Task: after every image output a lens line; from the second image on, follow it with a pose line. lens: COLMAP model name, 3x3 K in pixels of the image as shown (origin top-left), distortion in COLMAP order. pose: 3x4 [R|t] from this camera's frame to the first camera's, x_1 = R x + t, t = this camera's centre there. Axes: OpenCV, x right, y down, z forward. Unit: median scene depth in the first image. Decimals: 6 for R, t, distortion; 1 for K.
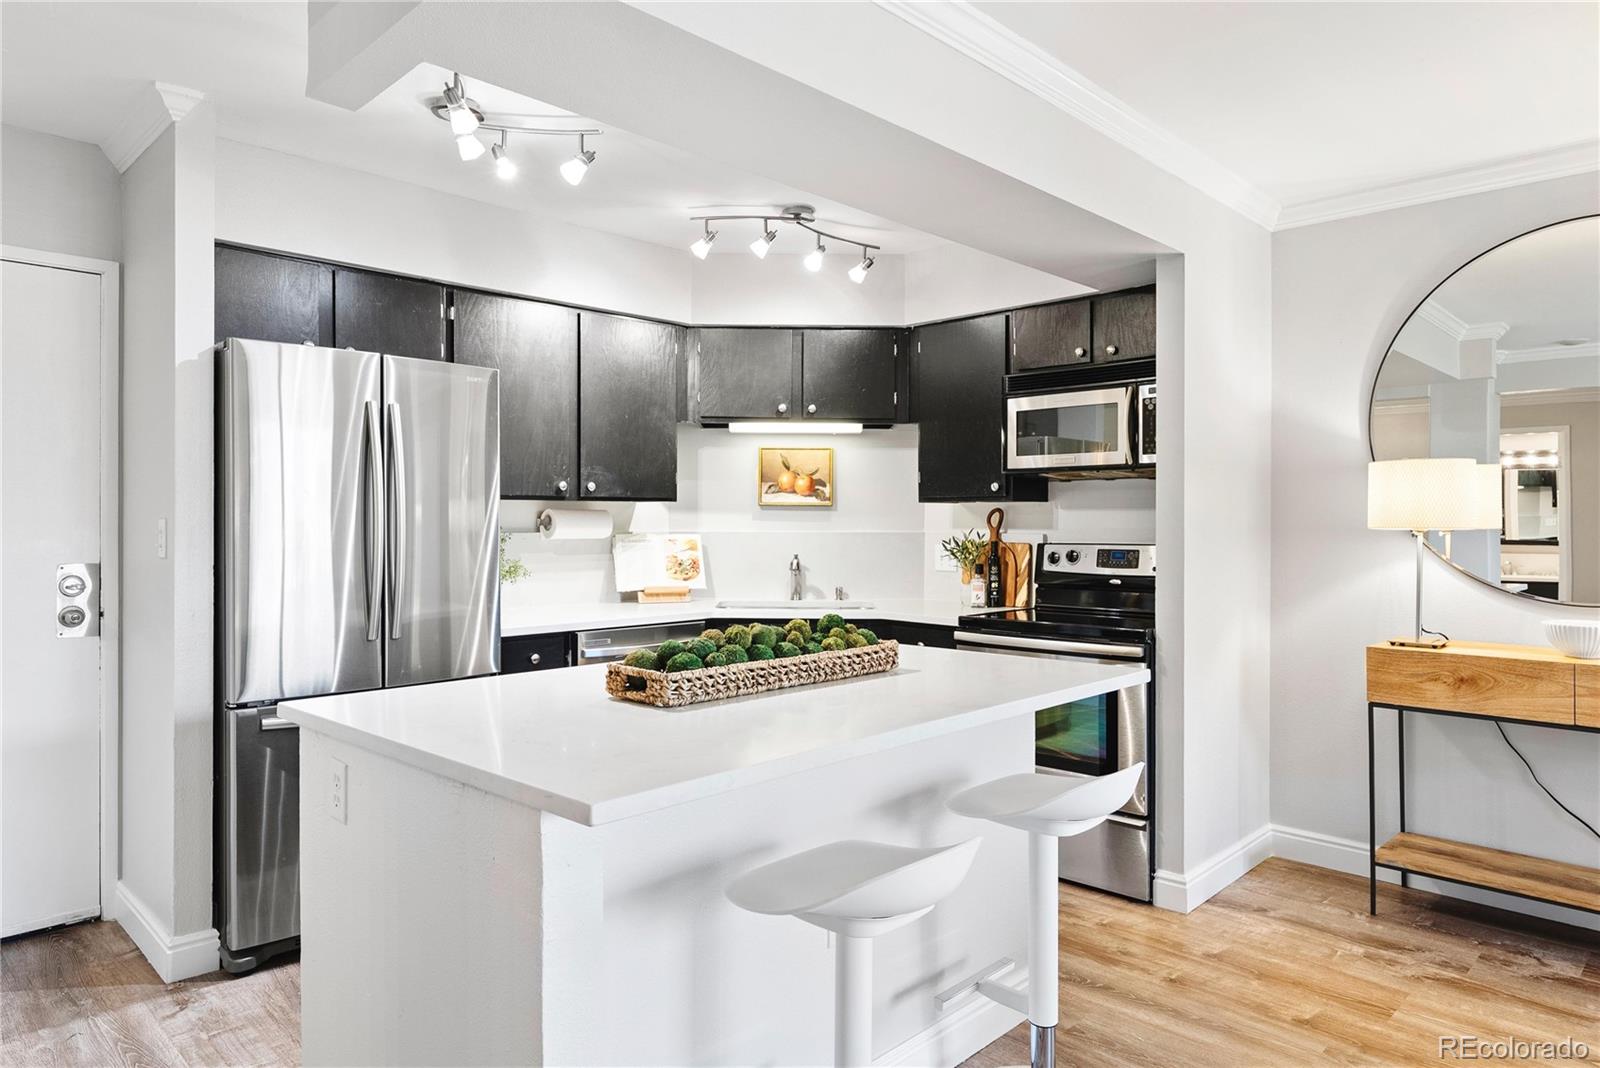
lens RADIAL K [[1001.9, 0, 798.7], [0, 1001.9, 527.9], [0, 0, 1]] dist [0.004610, 0.001468]
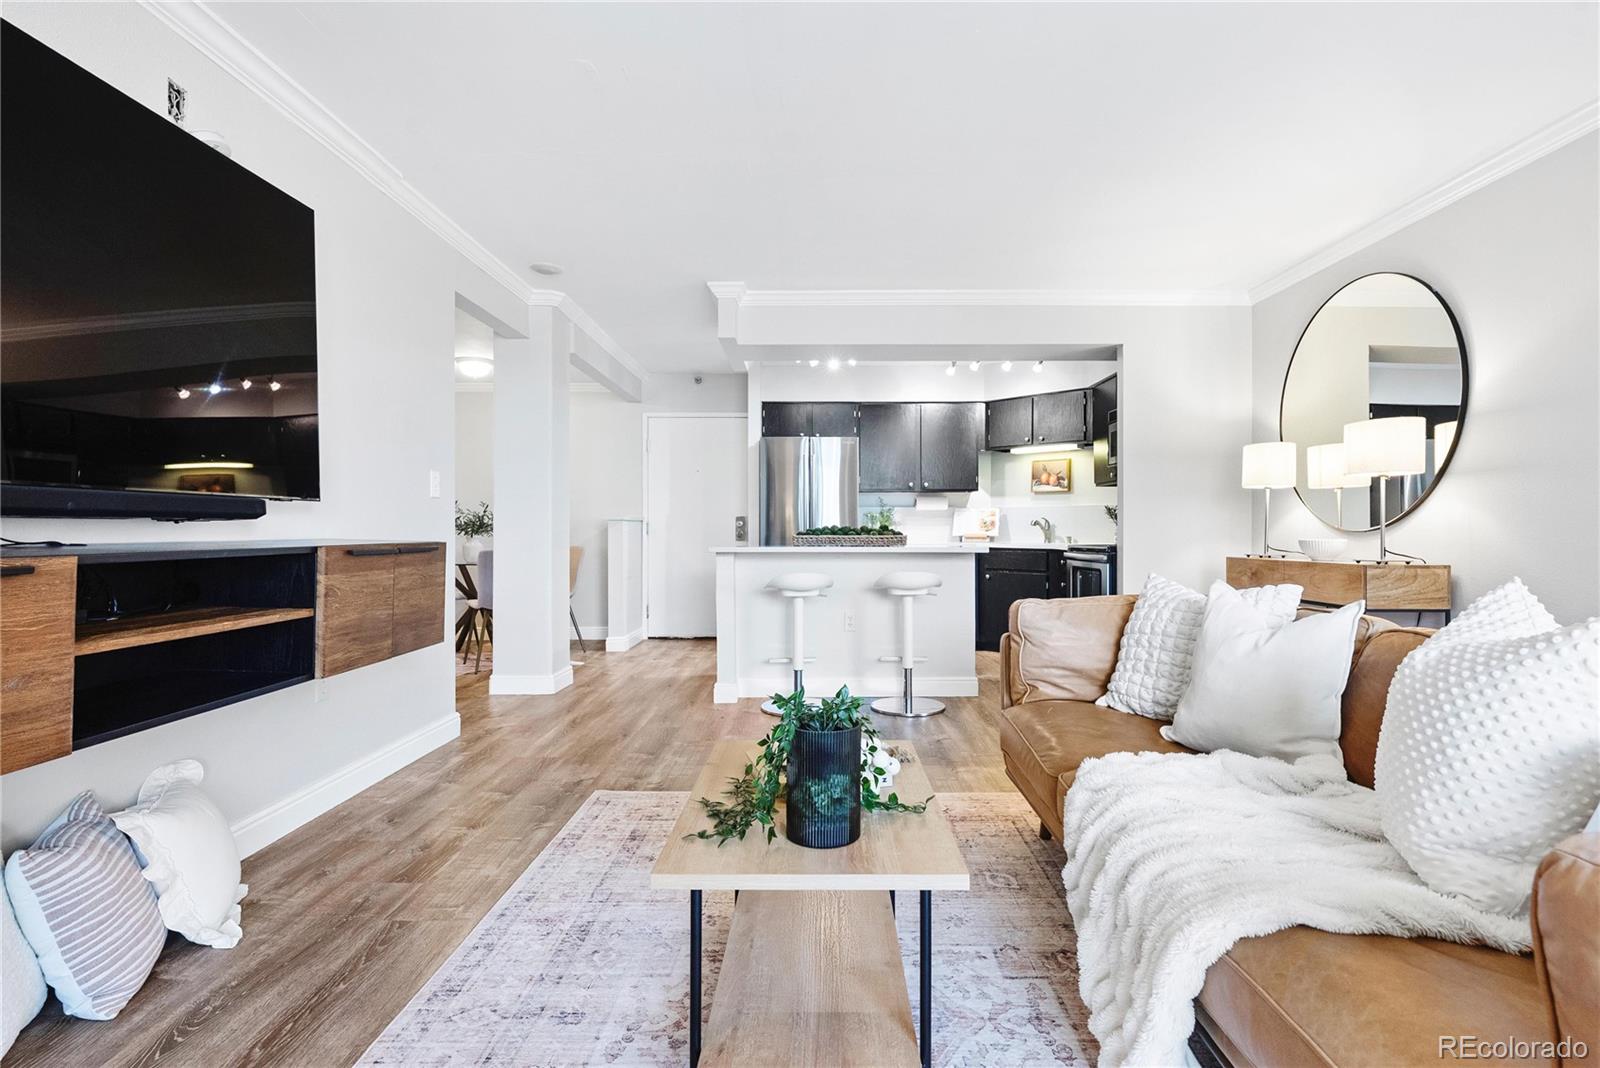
lens RADIAL K [[761.5, 0, 801.4], [0, 761.5, 530.4], [0, 0, 1]] dist [-0.000677, 0.000596]
pose [[0.703175, -0.001534, -0.711015, 0.718176], [0.002202, 0.999998, 0.000020, 0.051640], [0.711013, -0.001580, 0.703177, -0.325529]]
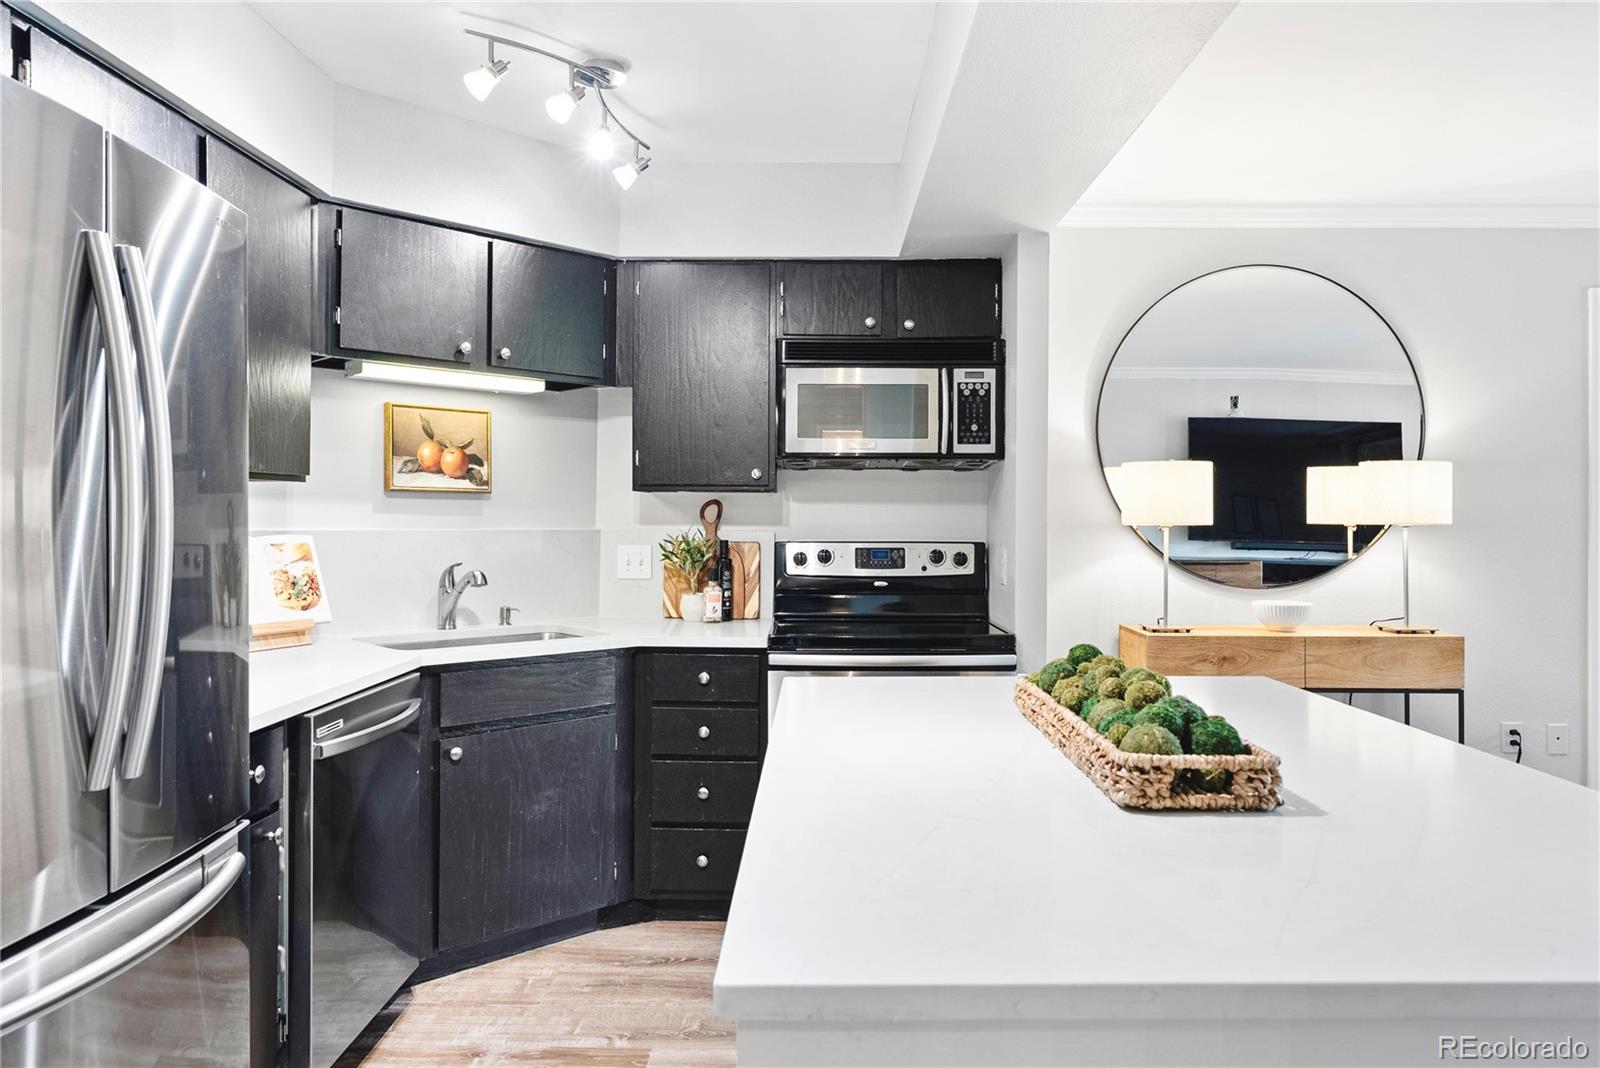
lens RADIAL K [[1090.0, 0, 800.4], [0, 1090.0, 526.6], [0, 0, 1]] dist [0.006169, 0.001244]
pose [[0.722619, -0.004203, 0.691233, -0.367647], [0.000145, 0.999982, 0.005928, -0.002894], [-0.691246, -0.004183, 0.722607, 0.310814]]
